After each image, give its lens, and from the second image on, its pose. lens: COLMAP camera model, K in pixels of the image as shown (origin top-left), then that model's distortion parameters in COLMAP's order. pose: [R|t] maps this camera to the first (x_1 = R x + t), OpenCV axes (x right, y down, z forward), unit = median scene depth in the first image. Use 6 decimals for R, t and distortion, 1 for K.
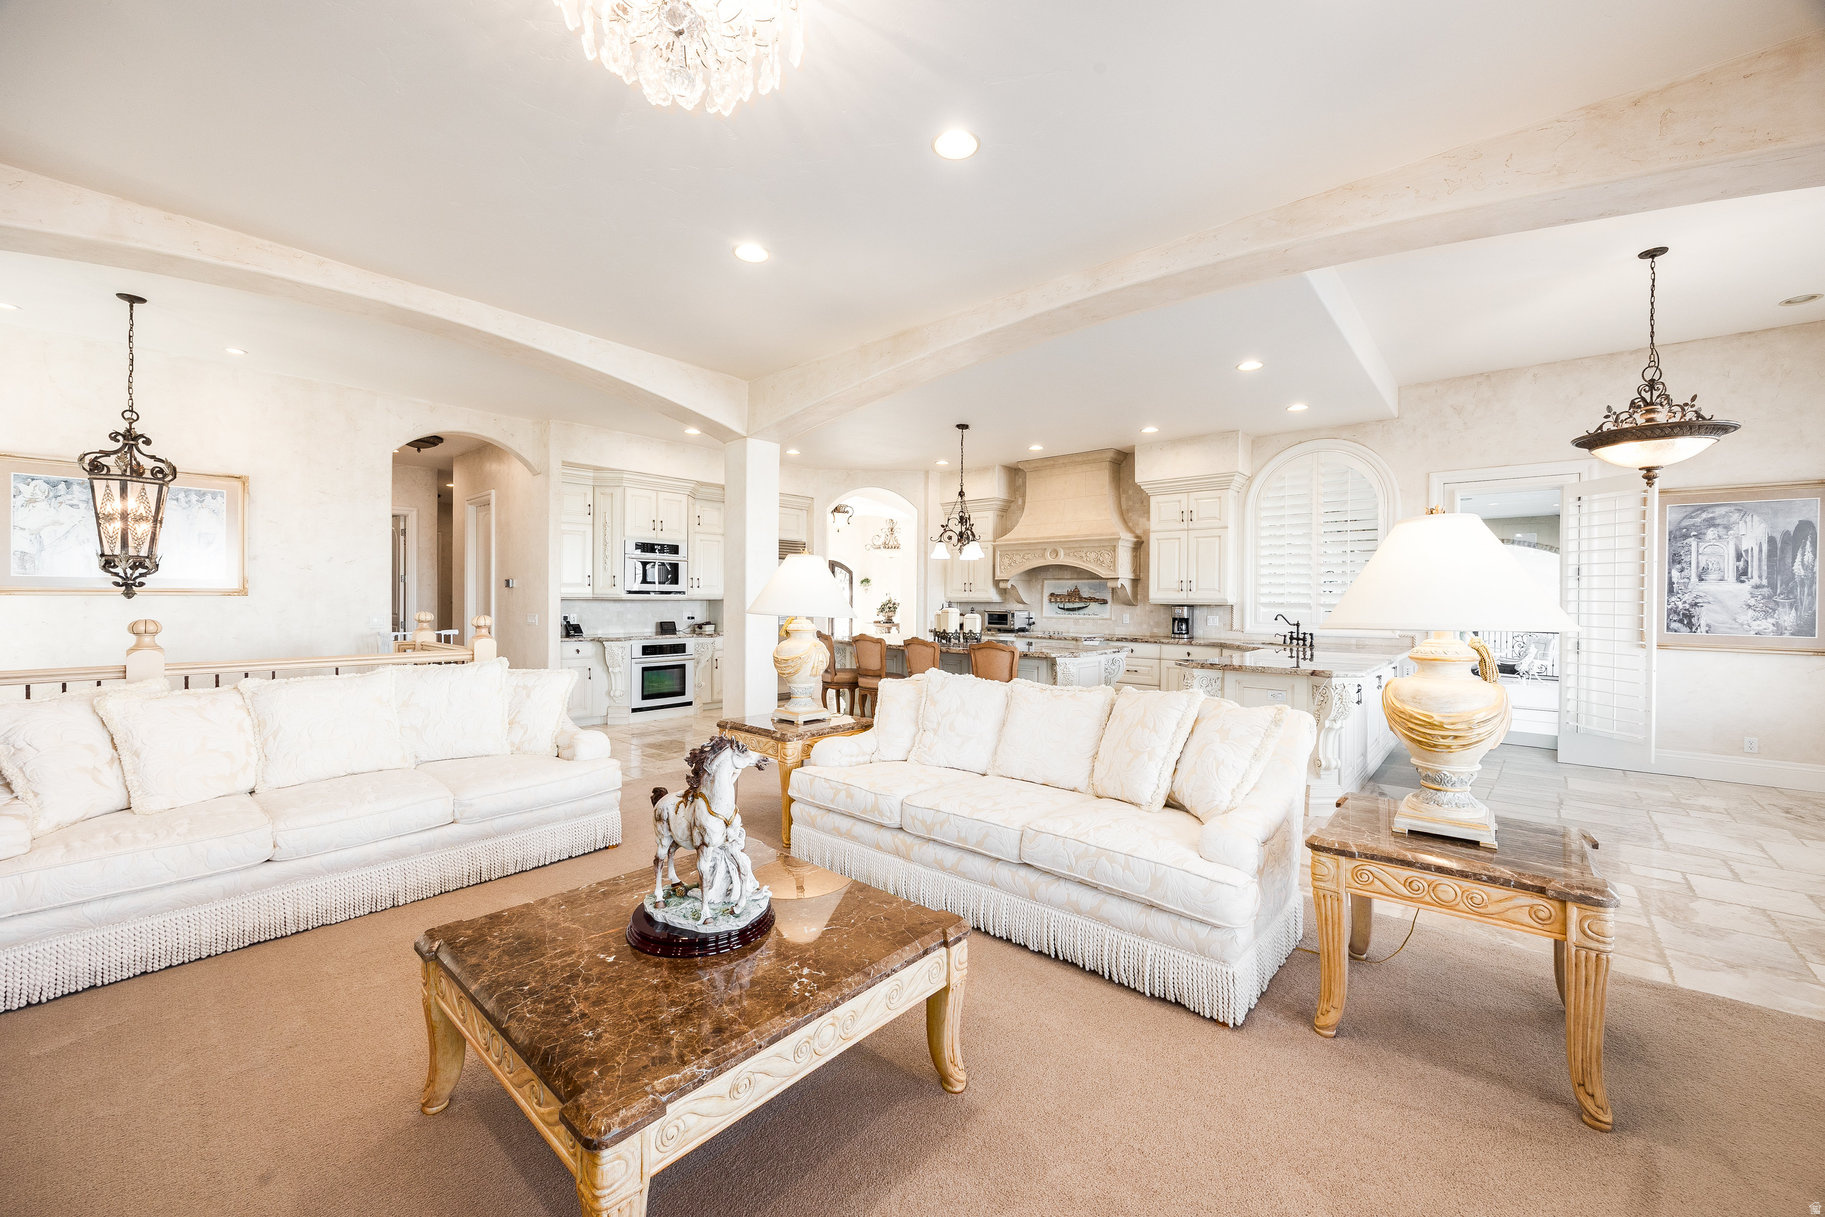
lens RADIAL K [[703.5, 0, 902.6], [0, 703.5, 601.4], [0, 0, 1]] dist [-0.009285, -0.000043]
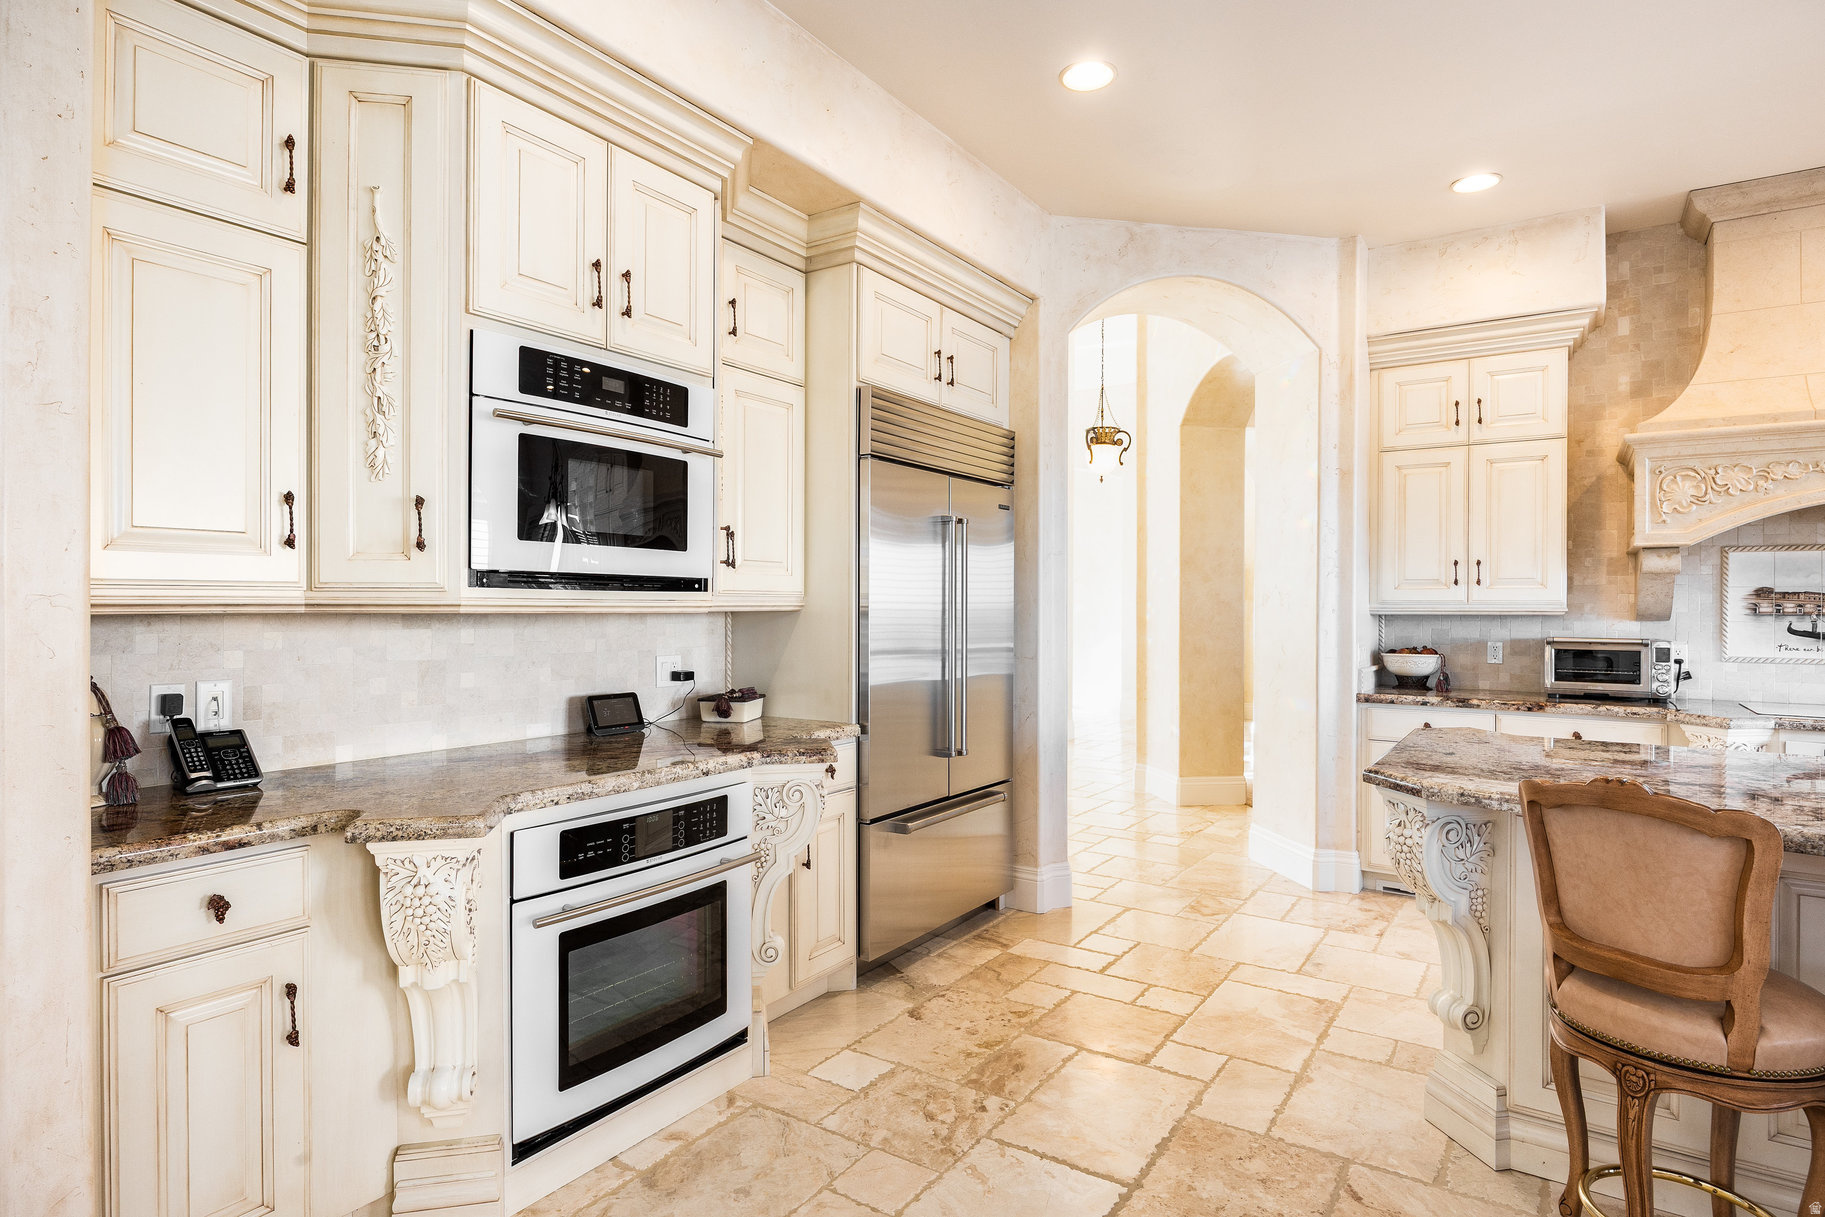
lens RADIAL K [[991.4, 0, 909.2], [0, 991.4, 610.4], [0, 0, 1]] dist [-0.005387, 0.000119]
pose [[0.992540, -0.004055, 0.121854, -0.284283], [0.004336, 0.999989, -0.002044, -0.001946], [-0.121844, 0.002557, 0.992546, 0.650318]]
